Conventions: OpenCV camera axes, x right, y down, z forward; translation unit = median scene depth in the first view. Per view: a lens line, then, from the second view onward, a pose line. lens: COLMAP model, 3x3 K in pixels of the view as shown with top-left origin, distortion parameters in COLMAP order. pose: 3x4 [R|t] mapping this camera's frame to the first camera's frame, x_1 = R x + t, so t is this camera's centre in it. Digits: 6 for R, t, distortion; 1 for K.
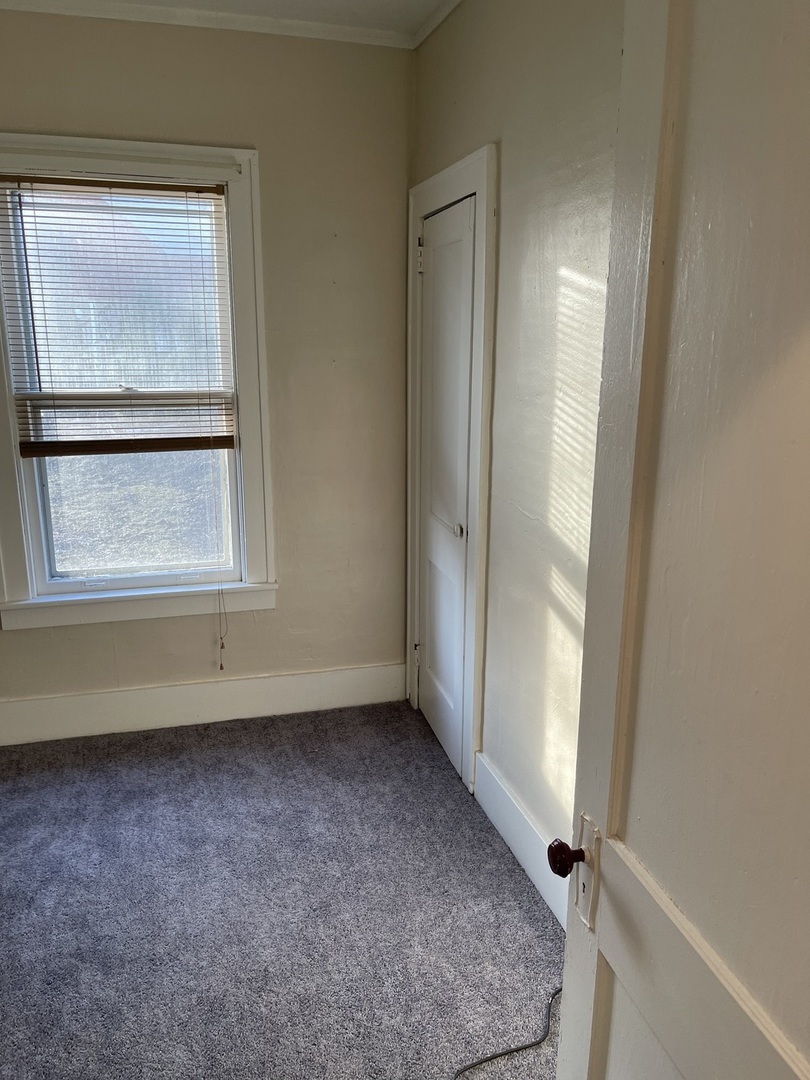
lens RADIAL K [[813.6, 0, 404.1], [0, 813.6, 528.2], [0, 0, 1]] dist [0.052549, -0.066750]
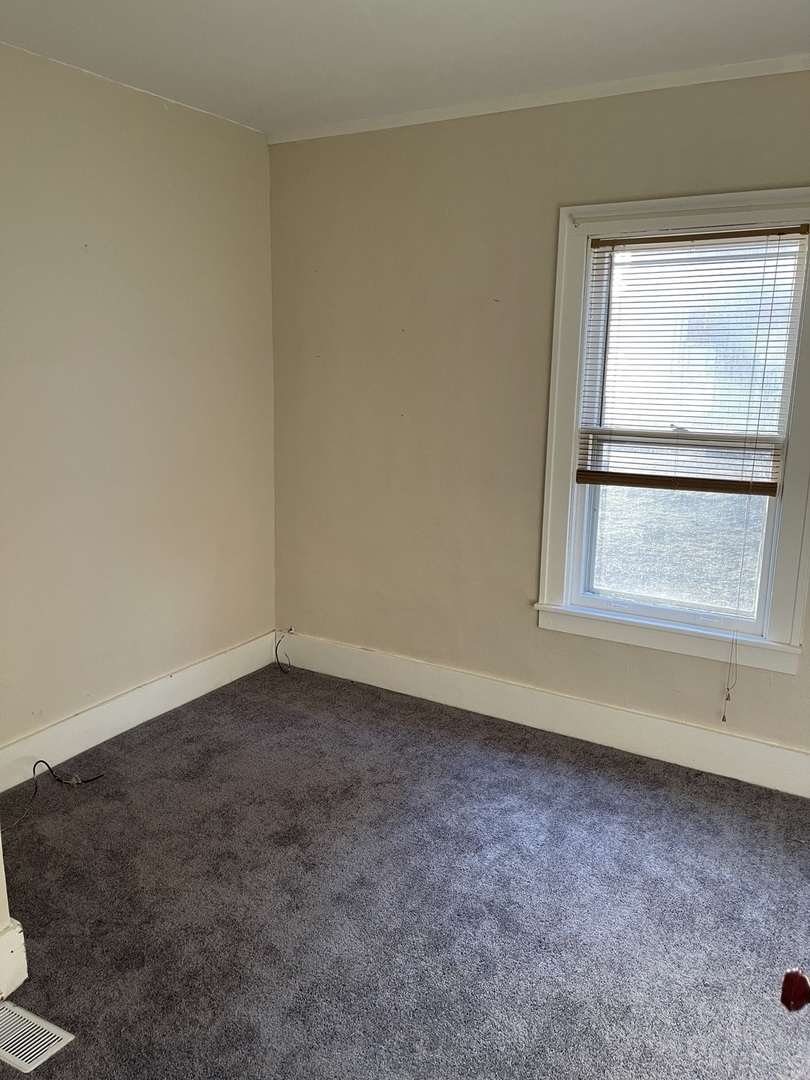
lens RADIAL K [[813.6, 0, 402.4], [0, 813.6, 531.6], [0, 0, 1]] dist [0.052549, -0.066750]
pose [[0.691080, 0.143718, -0.708346, 0.183102], [-0.178965, 0.983539, 0.024950, -0.003891], [0.700271, 0.109526, 0.705425, 0.029593]]
